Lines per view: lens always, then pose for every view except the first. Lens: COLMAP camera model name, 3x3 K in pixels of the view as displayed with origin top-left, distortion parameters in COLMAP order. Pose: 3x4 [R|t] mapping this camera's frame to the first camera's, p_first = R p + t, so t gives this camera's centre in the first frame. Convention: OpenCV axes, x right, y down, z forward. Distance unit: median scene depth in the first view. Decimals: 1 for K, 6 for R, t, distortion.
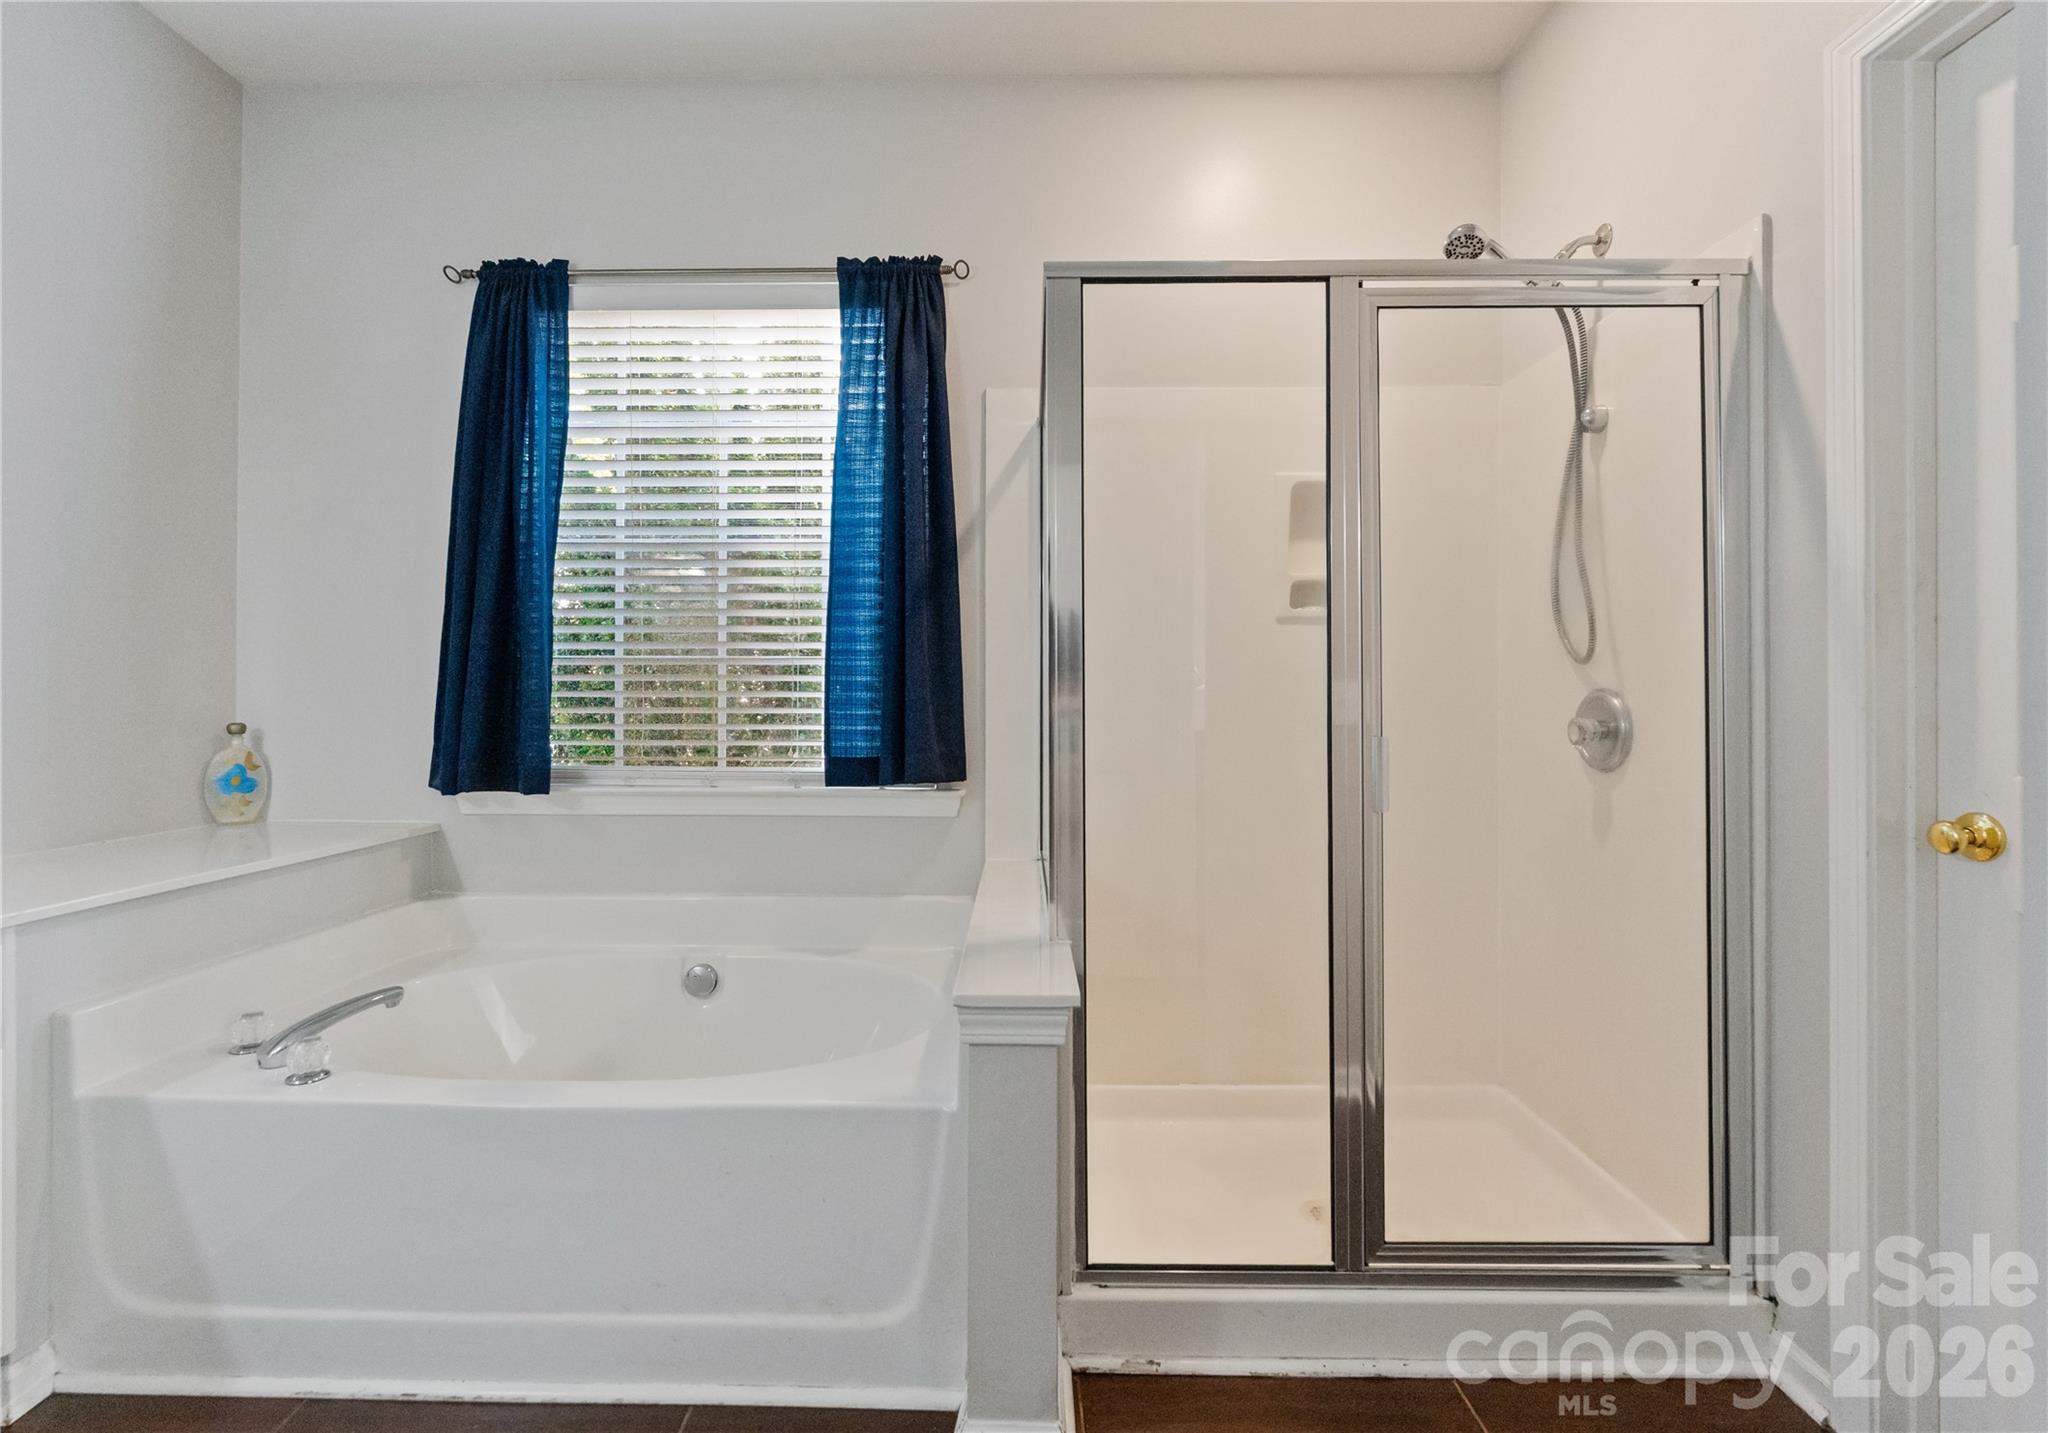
lens RADIAL K [[890.7, 0, 1015.1], [0, 890.7, 704.2], [0, 0, 1]] dist [-0.009386, 0.002715]
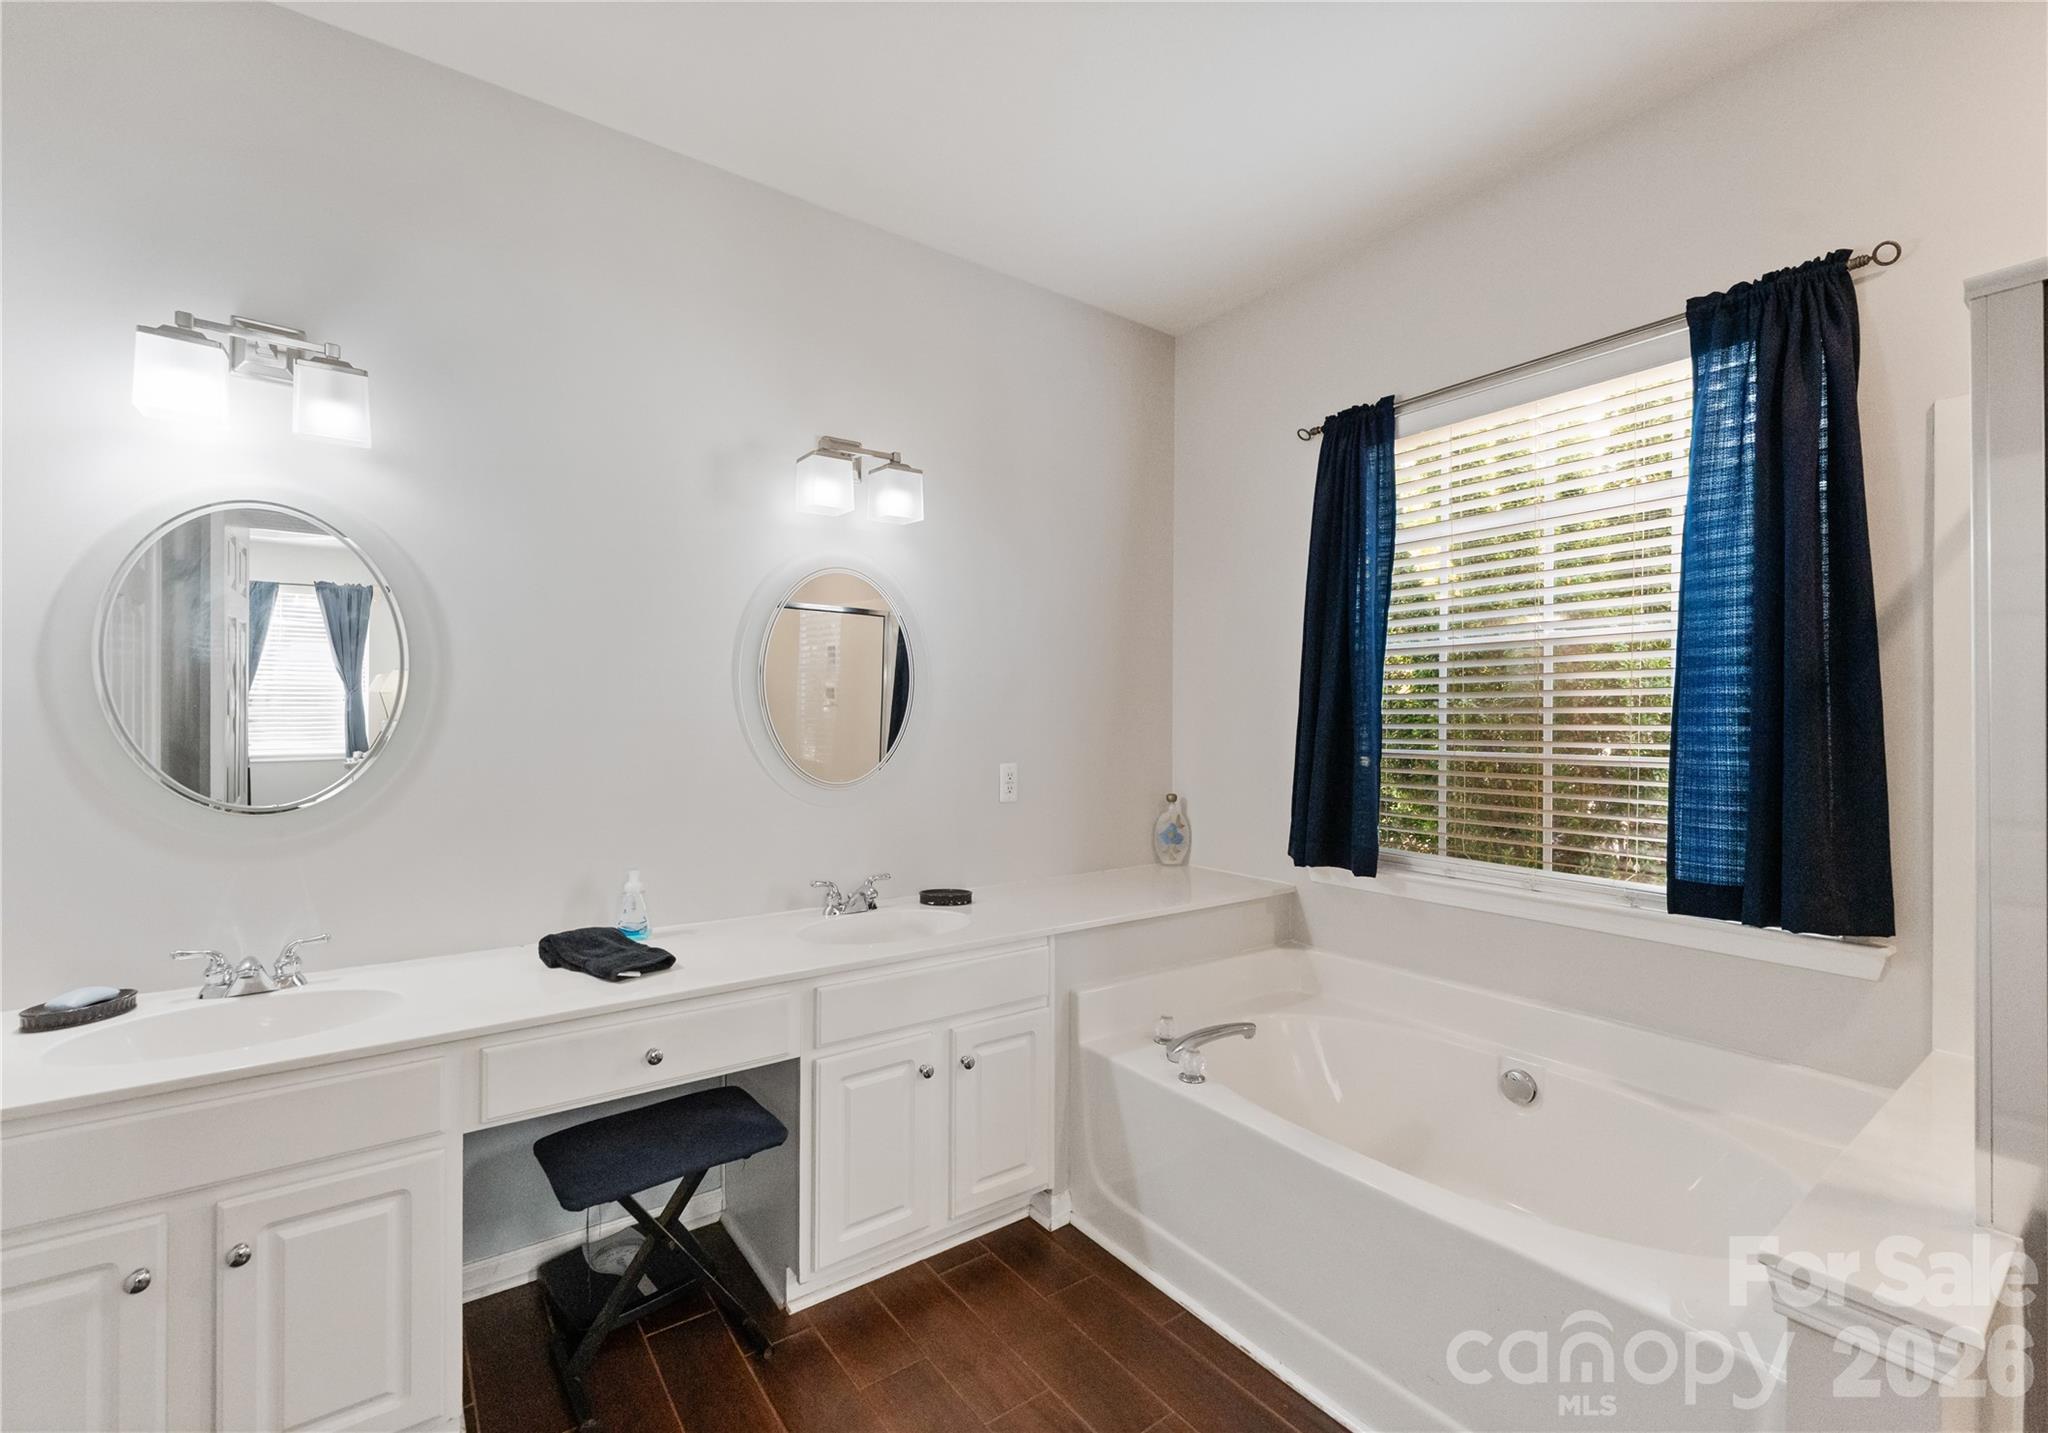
lens RADIAL K [[890.7, 0, 1017.8], [0, 890.7, 715.6], [0, 0, 1]] dist [-0.009386, 0.002715]
pose [[0.592312, 0.002082, -0.805706, 0.109504], [-0.002143, 0.999997, 0.001008, -0.100274], [0.805706, 0.001130, 0.592314, -0.031442]]
